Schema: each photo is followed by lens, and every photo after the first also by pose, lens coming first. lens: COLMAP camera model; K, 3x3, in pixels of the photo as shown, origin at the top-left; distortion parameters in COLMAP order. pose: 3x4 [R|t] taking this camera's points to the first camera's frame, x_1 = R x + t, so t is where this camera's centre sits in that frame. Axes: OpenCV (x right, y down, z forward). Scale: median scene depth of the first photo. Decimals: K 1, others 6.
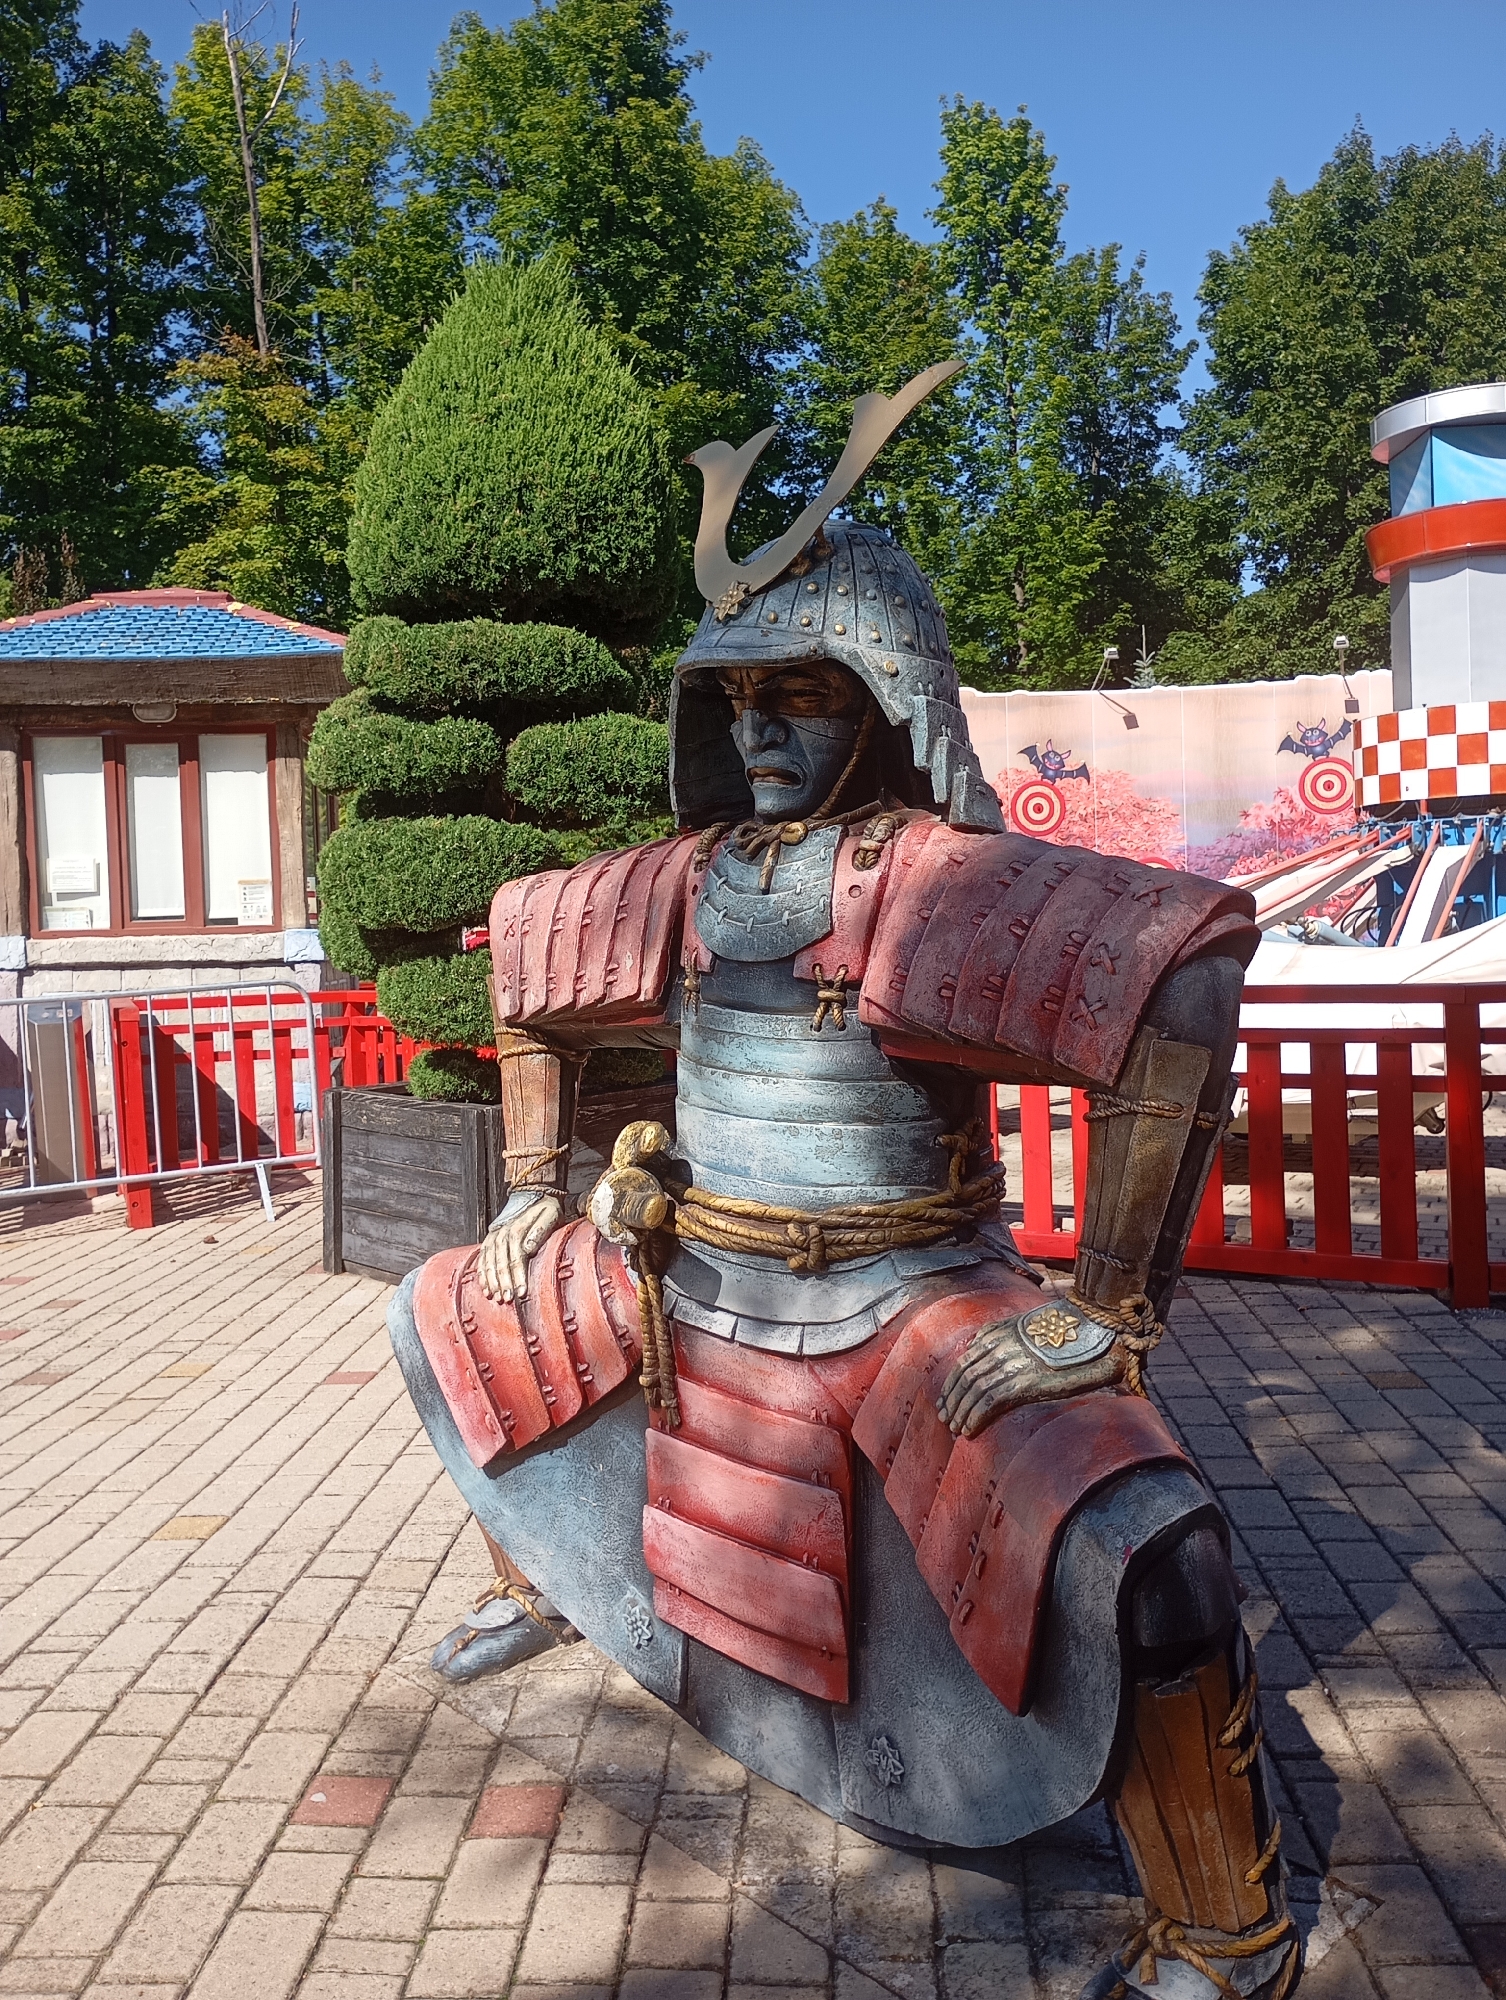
lens RADIAL K [[1592.2, 0, 748.5], [0, 1592.2, 901.3], [0, 0, 1]] dist [0.095464, -0.127982]
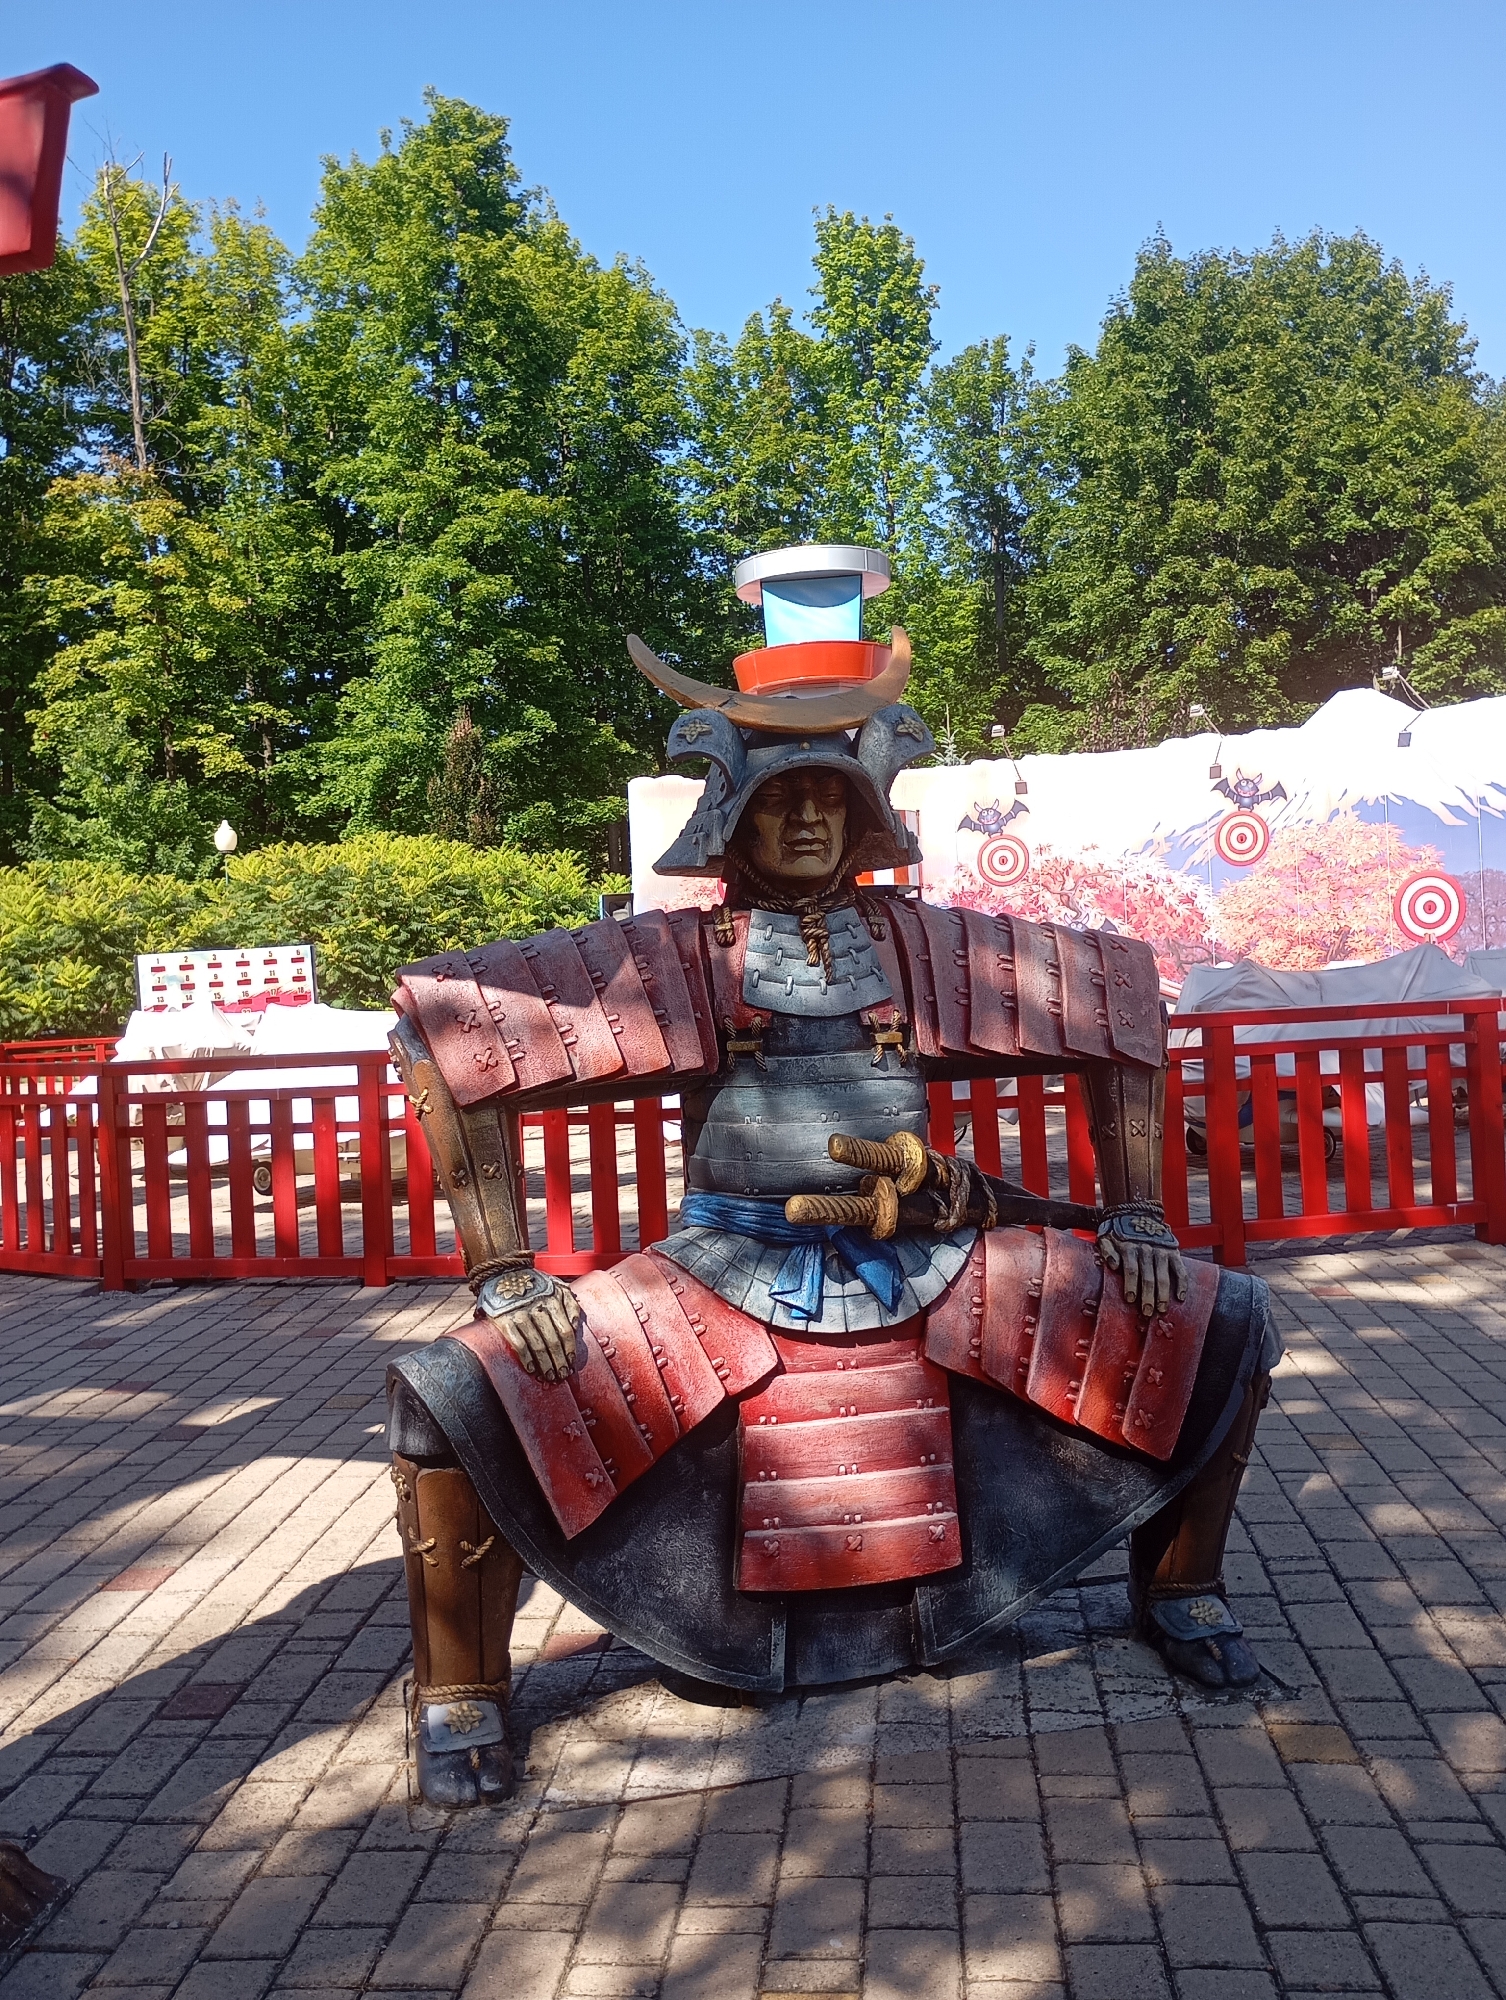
lens RADIAL K [[1592.2, 0, 748.5], [0, 1592.2, 901.3], [0, 0, 1]] dist [0.095464, -0.127982]
pose [[0.999067, -0.014348, -0.040741, 0.137241], [0.012825, 0.999218, -0.037408, -0.003364], [0.041245, 0.036851, 0.998469, -0.052903]]
